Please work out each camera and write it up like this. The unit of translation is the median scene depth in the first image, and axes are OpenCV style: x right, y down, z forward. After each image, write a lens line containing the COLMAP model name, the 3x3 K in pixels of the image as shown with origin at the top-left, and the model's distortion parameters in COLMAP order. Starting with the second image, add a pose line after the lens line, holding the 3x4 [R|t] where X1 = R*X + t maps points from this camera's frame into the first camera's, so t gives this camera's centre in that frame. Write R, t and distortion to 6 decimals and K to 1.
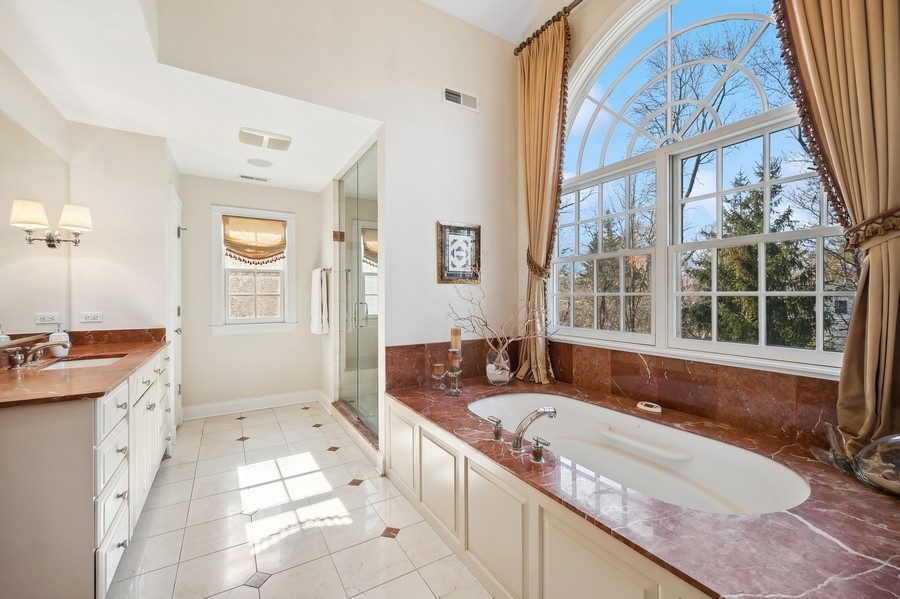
lens RADIAL K [[365.7, 0, 448.4], [0, 365.7, 296.2], [0, 0, 1]] dist [-0.001029, 0.000195]
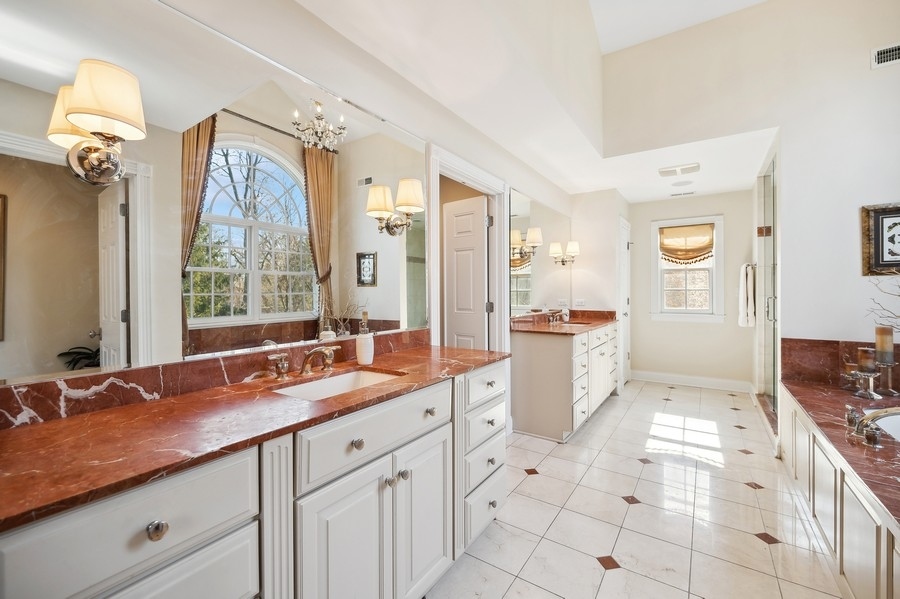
lens RADIAL K [[365.7, 0, 450.6], [0, 365.7, 293.3], [0, 0, 1]] dist [-0.001029, 0.000195]
pose [[0.407757, 0.006041, -0.913070, 0.363266], [-0.000821, 0.999980, 0.006250, 0.002789], [0.913090, -0.001799, 0.407754, -0.277901]]
